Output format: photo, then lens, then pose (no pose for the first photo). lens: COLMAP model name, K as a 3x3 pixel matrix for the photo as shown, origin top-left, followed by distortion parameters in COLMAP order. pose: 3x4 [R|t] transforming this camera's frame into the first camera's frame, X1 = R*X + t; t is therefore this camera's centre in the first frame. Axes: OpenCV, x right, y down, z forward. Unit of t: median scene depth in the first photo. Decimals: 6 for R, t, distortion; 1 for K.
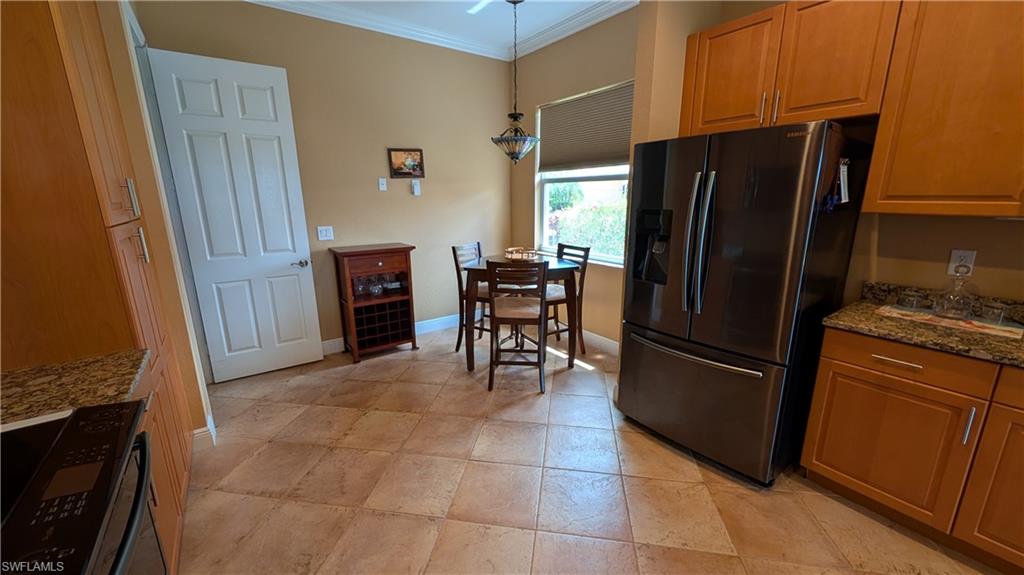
lens RADIAL K [[392.8, 0, 508.1], [0, 392.8, 287.8], [0, 0, 1]] dist [0.003550, -0.000994]
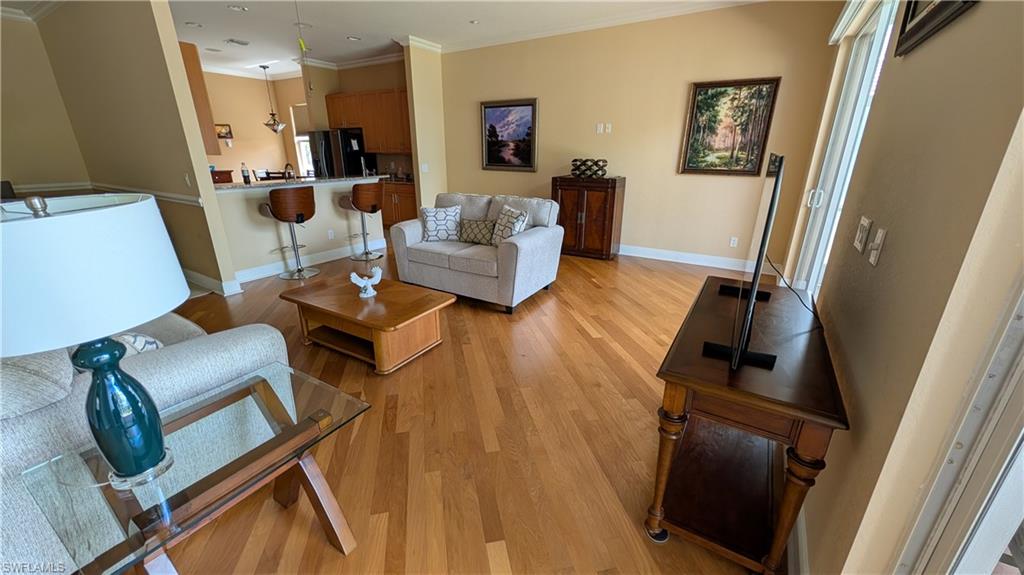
lens RADIAL K [[392.8, 0, 508.4], [0, 392.8, 285.3], [0, 0, 1]] dist [0.003550, -0.000994]
pose [[0.929167, -0.111225, 0.352529, 0.618807], [0.076697, 0.990914, 0.110488, 0.720536], [-0.361615, -0.075624, 0.929255, -2.946706]]
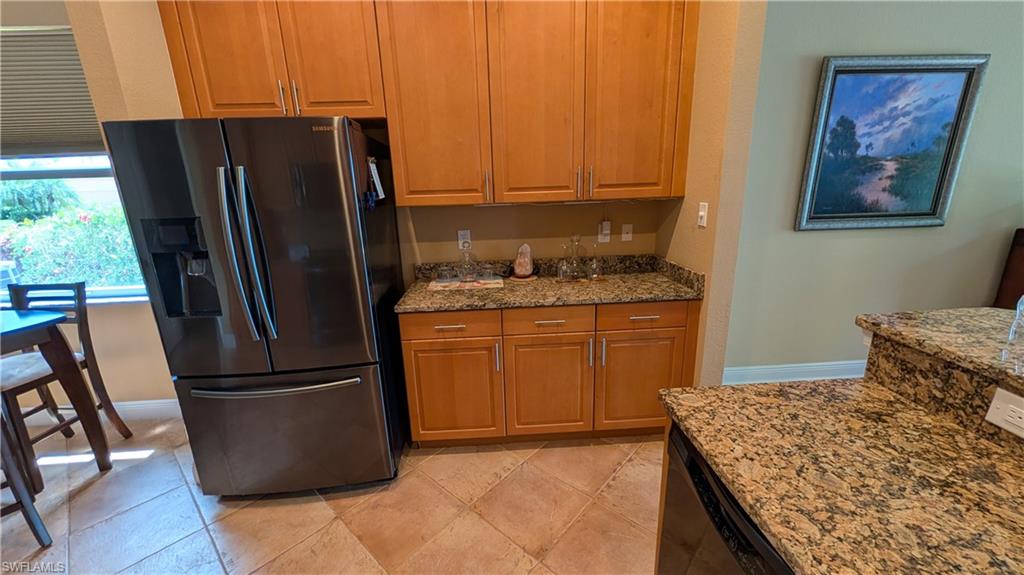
lens RADIAL K [[392.8, 0, 511.8], [0, 392.8, 286.4], [0, 0, 1]] dist [0.003550, -0.000994]
pose [[0.539778, -0.224050, 0.811444, 0.102502], [0.221029, 0.967832, 0.120201, -0.029277], [-0.812272, 0.114471, 0.571935, 0.106452]]
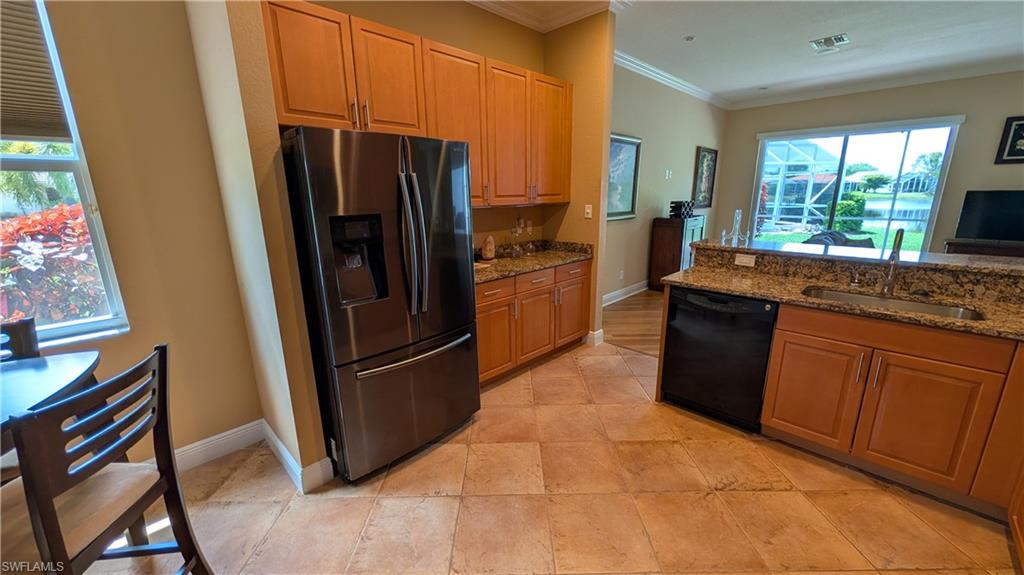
lens RADIAL K [[392.8, 0, 510.2], [0, 392.8, 288.3], [0, 0, 1]] dist [0.003550, -0.000994]
pose [[-0.170078, -0.226606, 0.959022, -0.516293], [0.240144, 0.934330, 0.263360, -0.203037], [-0.955722, 0.275095, -0.104491, 0.856822]]
